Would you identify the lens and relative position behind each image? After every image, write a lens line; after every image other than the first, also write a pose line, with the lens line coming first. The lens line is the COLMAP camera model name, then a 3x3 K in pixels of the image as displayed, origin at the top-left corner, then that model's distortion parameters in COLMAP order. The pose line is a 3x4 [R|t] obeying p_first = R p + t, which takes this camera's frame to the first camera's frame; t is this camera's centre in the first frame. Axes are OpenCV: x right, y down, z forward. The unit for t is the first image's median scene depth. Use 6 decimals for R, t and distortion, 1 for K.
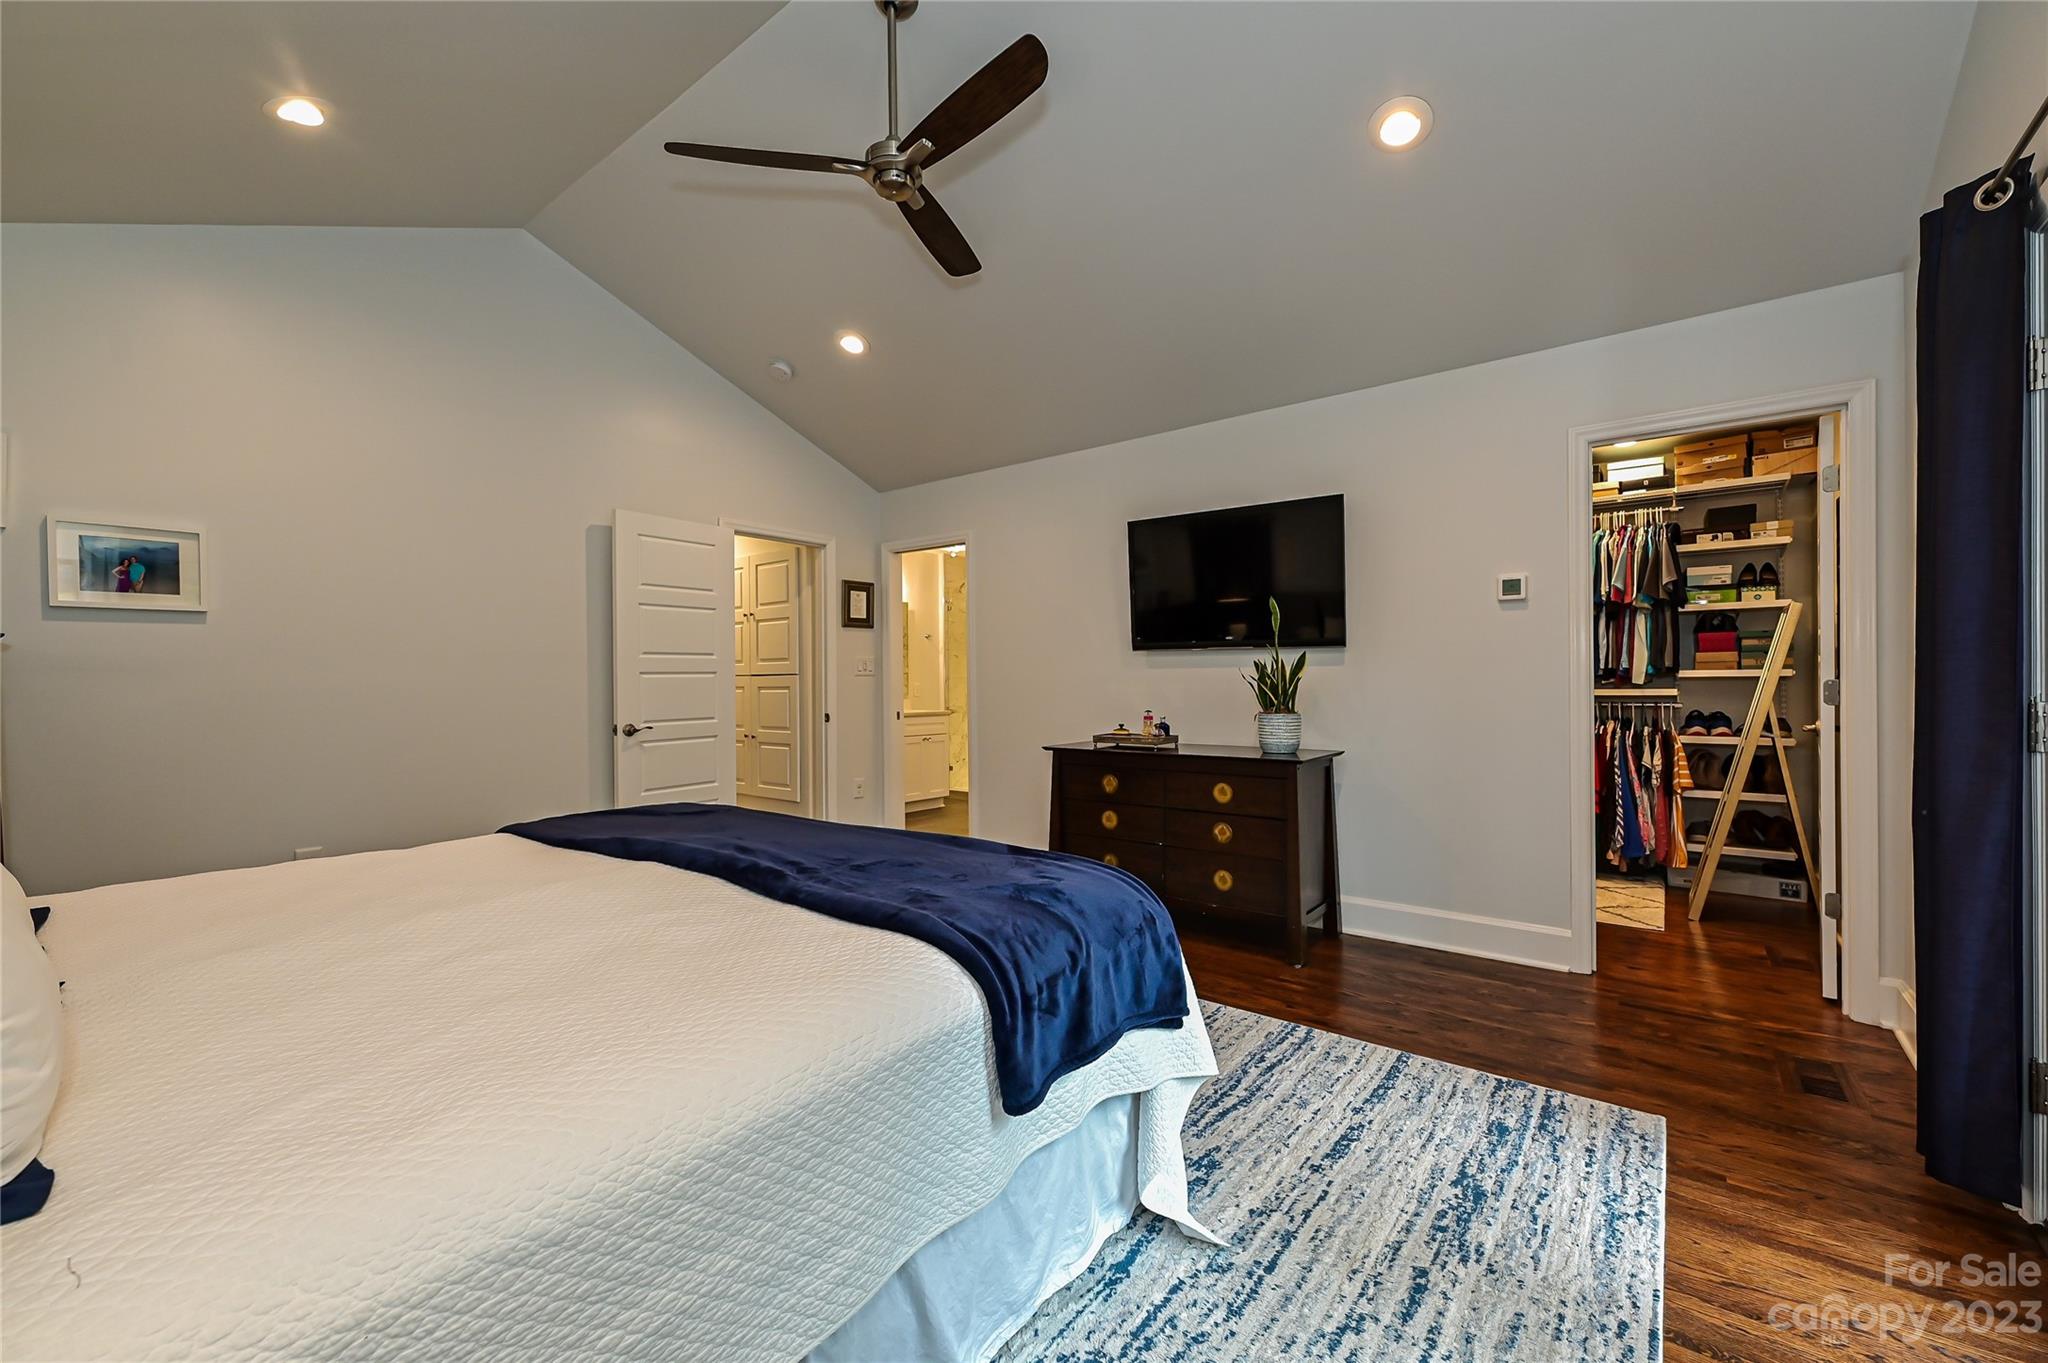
lens RADIAL K [[825.0, 0, 1020.5], [0, 825.0, 686.4], [0, 0, 1]] dist [0.000780, 0.000997]
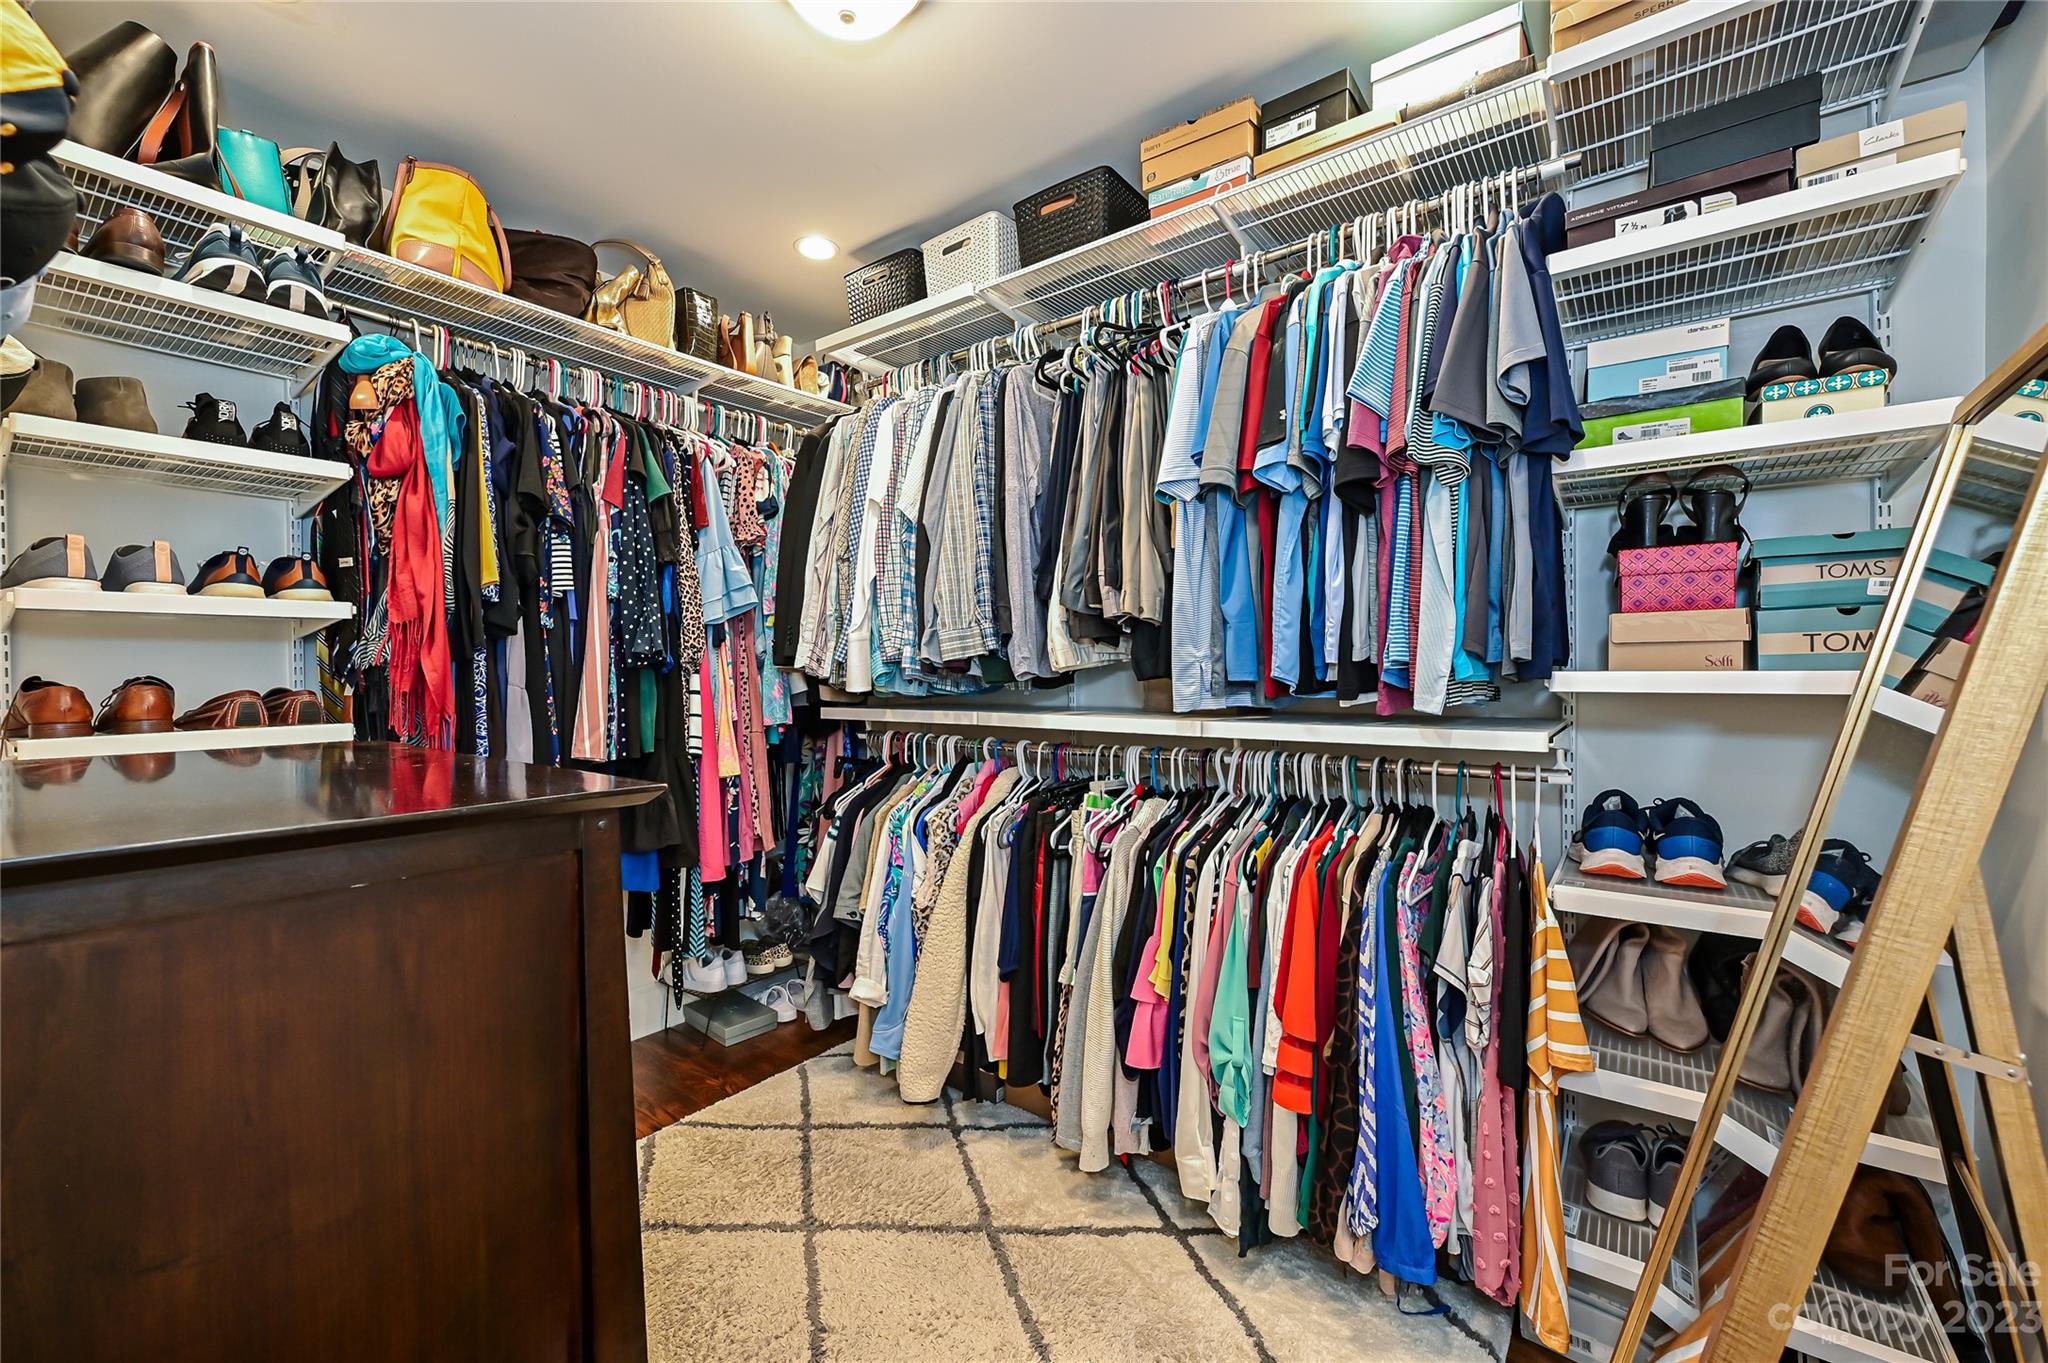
lens RADIAL K [[825.0, 0, 1020.8], [0, 825.0, 685.6], [0, 0, 1]] dist [0.000780, 0.000997]
pose [[0.999567, 0.012424, 0.026673, 0.590226], [-0.012400, 0.999923, -0.001058, -0.011024], [-0.026684, 0.000726, 0.999644, 0.698297]]
